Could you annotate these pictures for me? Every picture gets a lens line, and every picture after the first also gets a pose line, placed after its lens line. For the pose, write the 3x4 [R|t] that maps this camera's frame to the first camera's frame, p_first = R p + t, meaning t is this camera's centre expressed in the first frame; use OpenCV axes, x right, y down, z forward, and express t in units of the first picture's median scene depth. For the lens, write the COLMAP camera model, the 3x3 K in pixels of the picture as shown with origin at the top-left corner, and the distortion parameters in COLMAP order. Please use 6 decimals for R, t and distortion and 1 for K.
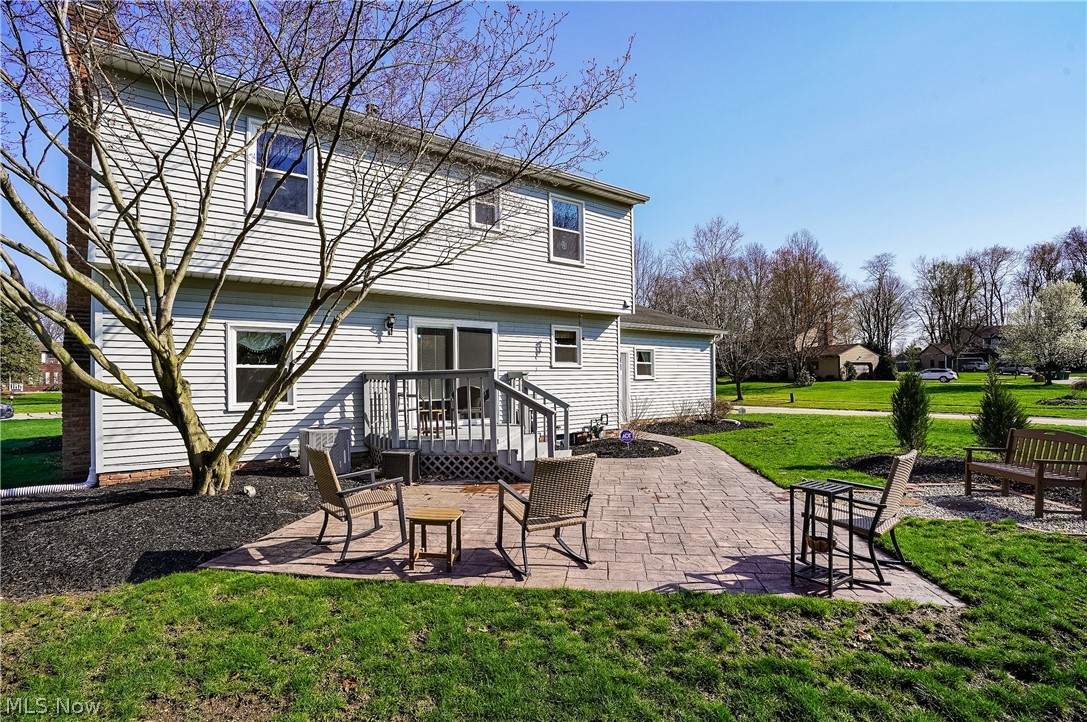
lens RADIAL K [[505.4, 0, 546.5], [0, 505.4, 370.7], [0, 0, 1]] dist [-0.051049, 0.015189]
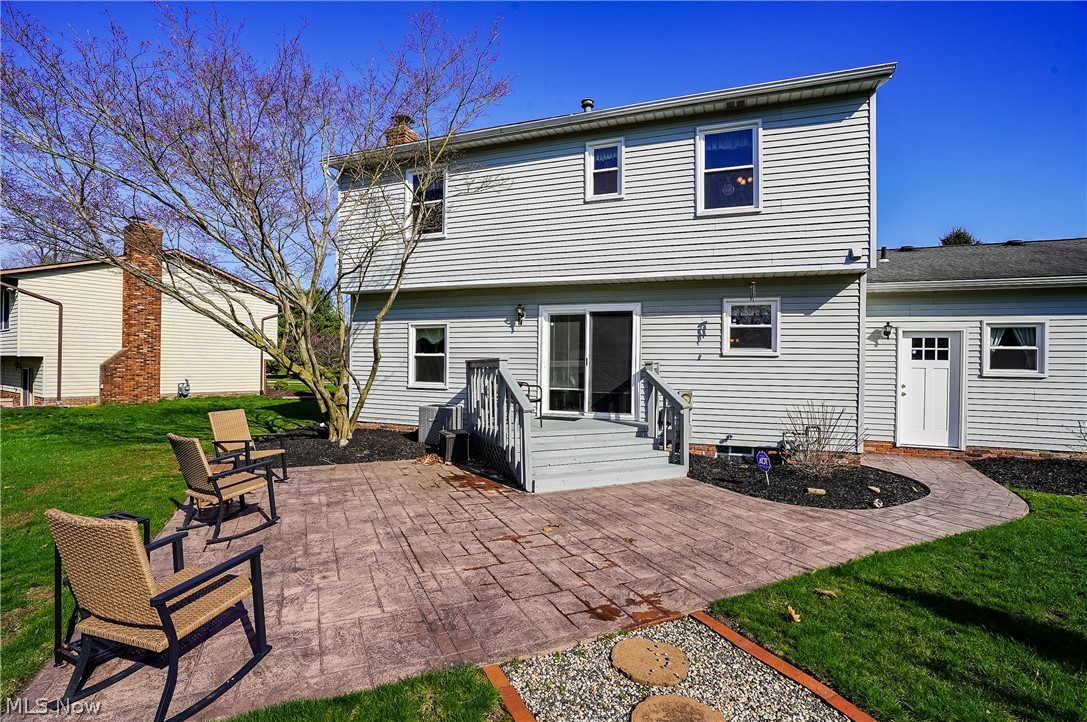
lens RADIAL K [[505.4, 0, 541.6], [0, 505.4, 362.2], [0, 0, 1]] dist [-0.051049, 0.015189]
pose [[0.549540, 0.015482, -0.835324, 0.473856], [-0.004283, 0.999867, 0.015714, -0.007280], [0.835457, -0.005058, 0.549533, 0.352915]]
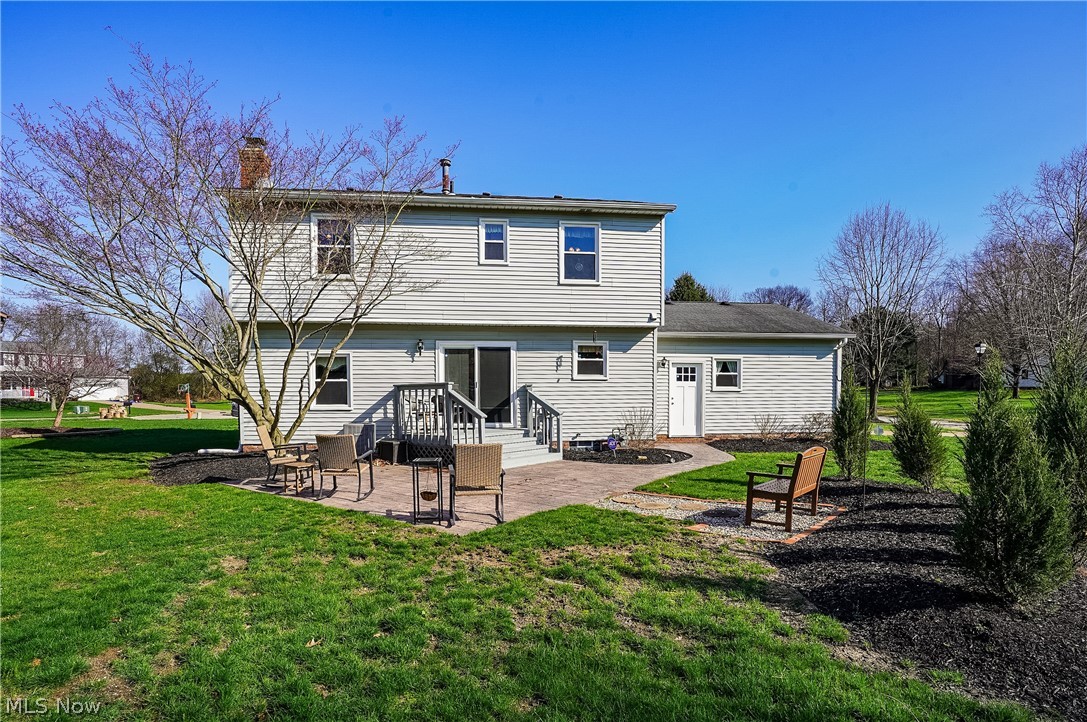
lens RADIAL K [[592.7, 0, 545.6], [0, 592.7, 411.6], [0, 0, 1]] dist [-0.030550, 0.000599]
pose [[0.875854, 0.027815, -0.481775, 0.564705], [0.000720, 0.998261, 0.058941, -0.012744], [0.482576, -0.051971, 0.874311, -0.154727]]
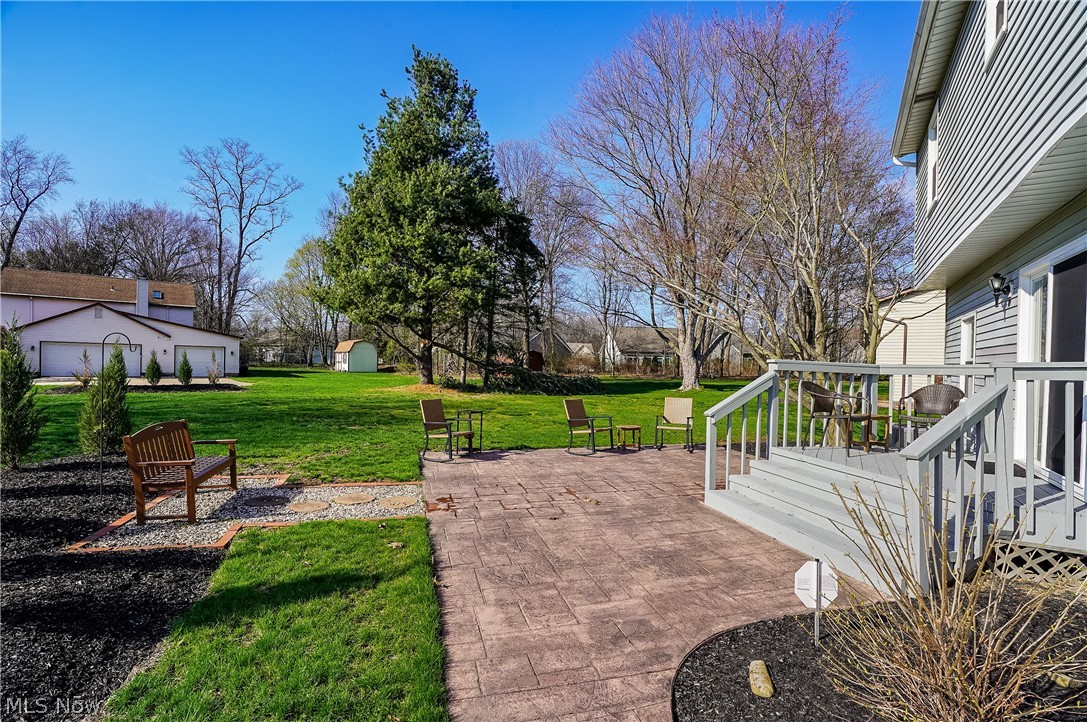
lens RADIAL K [[505.4, 0, 545.4], [0, 505.4, 363.8], [0, 0, 1]] dist [-0.051049, 0.015189]
pose [[-0.922157, -0.006396, -0.386762, 0.359458], [-0.005463, 0.999979, -0.003511, 0.004803], [0.386776, -0.001125, -0.922173, 1.051460]]
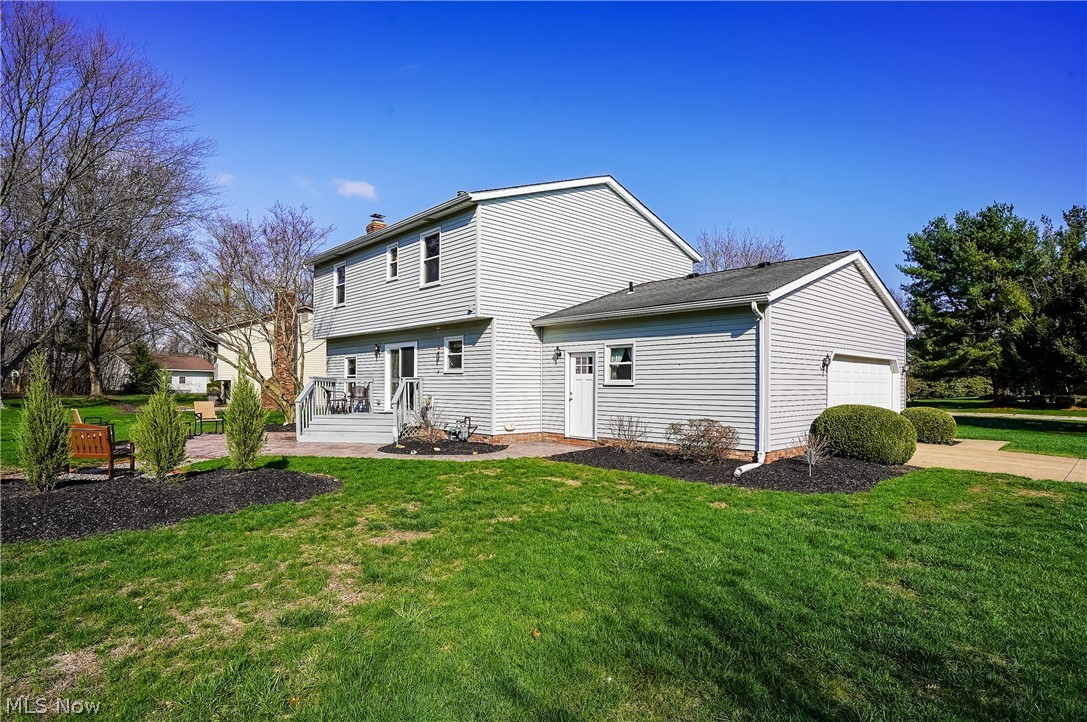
lens RADIAL K [[592.7, 0, 525.5], [0, 592.7, 386.0], [0, 0, 1]] dist [-0.030550, 0.000599]
pose [[0.084207, 0.015640, -0.996326, 1.379832], [0.011501, 0.999795, 0.016666, 0.002591], [0.996382, -0.012862, 0.084010, 1.042591]]
